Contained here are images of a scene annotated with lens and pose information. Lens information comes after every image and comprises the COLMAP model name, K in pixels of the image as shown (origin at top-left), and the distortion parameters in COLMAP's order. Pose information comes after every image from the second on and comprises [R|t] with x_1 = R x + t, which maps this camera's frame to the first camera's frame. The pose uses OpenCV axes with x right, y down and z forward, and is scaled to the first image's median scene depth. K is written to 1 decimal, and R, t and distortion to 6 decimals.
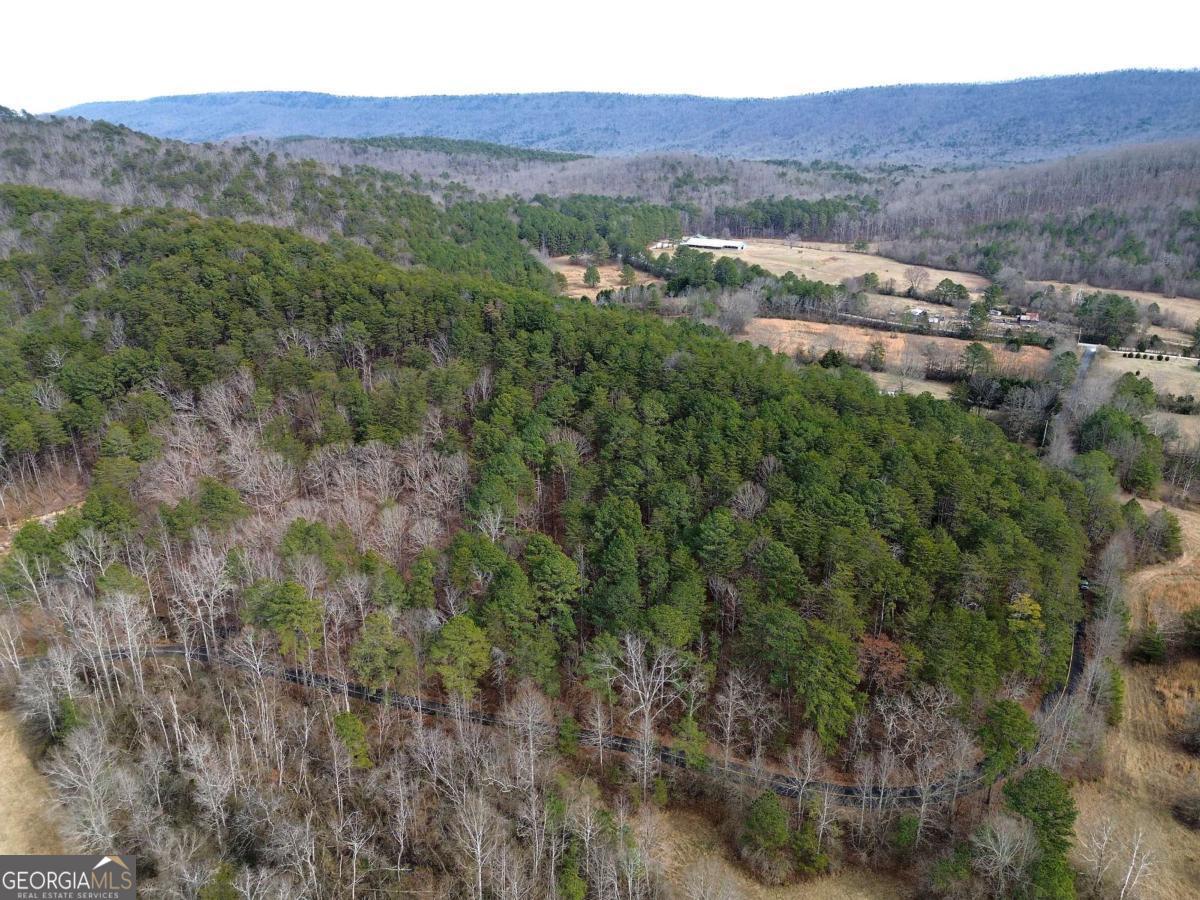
lens RADIAL K [[844.8, 0, 600.0], [0, 844.8, 450.0], [0, 0, 1]] dist [0.076596, -0.064561]
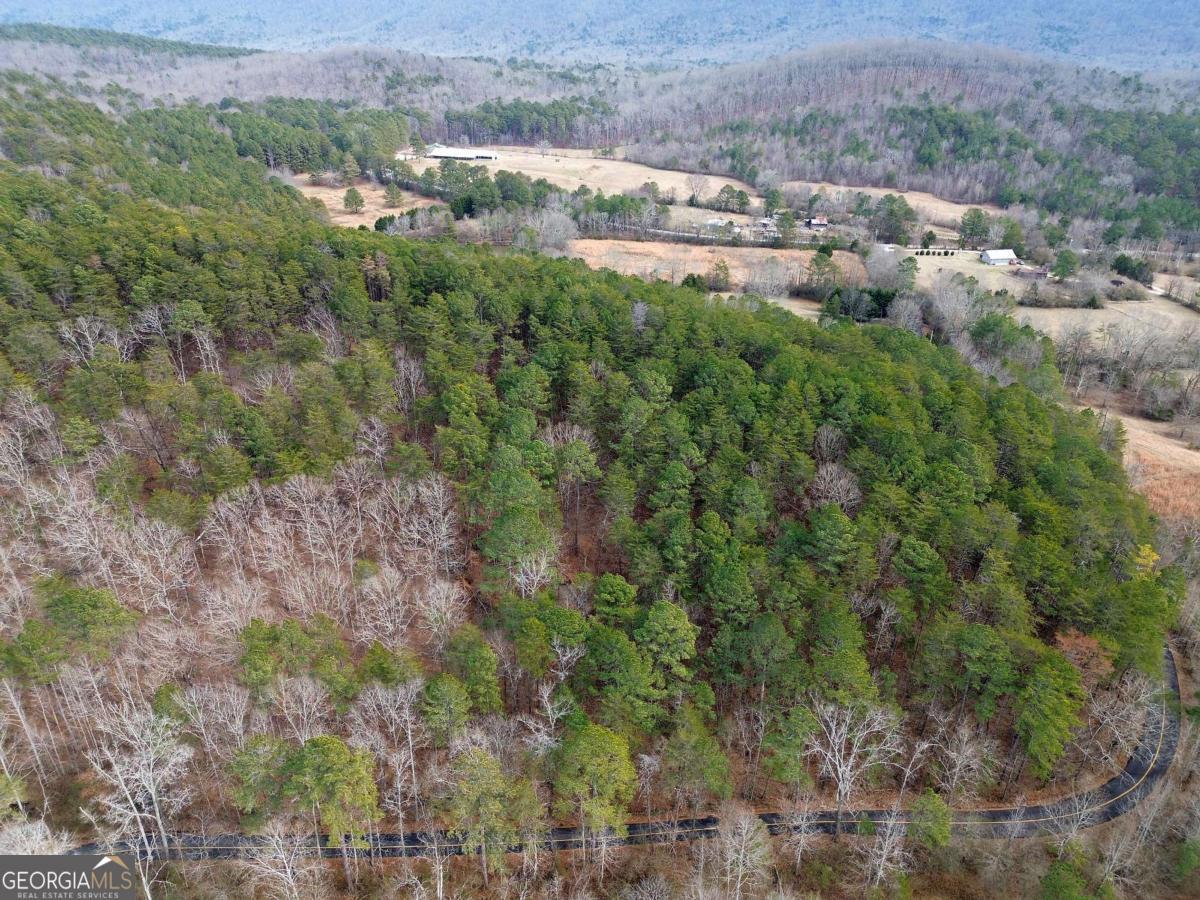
lens RADIAL K [[844.8, 0, 600.0], [0, 844.8, 450.0], [0, 0, 1]] dist [0.076596, -0.064561]
pose [[0.931654, -0.153849, 0.329169, -0.100067], [0.119065, 0.985180, 0.123468, -0.034492], [-0.343286, -0.075837, 0.936164, 0.094724]]
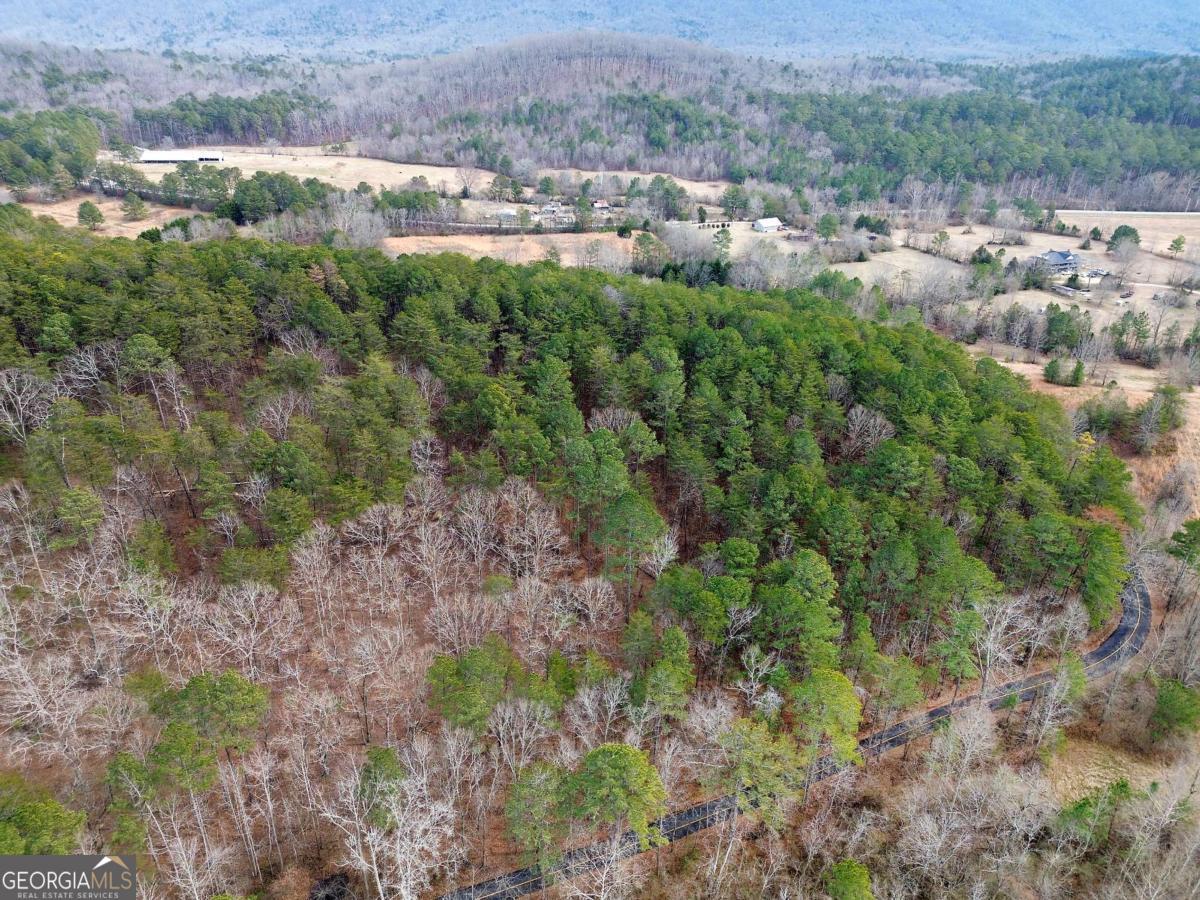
lens RADIAL K [[844.8, 0, 600.0], [0, 844.8, 450.0], [0, 0, 1]] dist [0.076596, -0.064561]
pose [[0.734216, -0.298073, 0.609983, -0.200089], [0.230077, 0.954542, 0.189507, -0.051721], [-0.638742, 0.001204, 0.769420, 0.149310]]
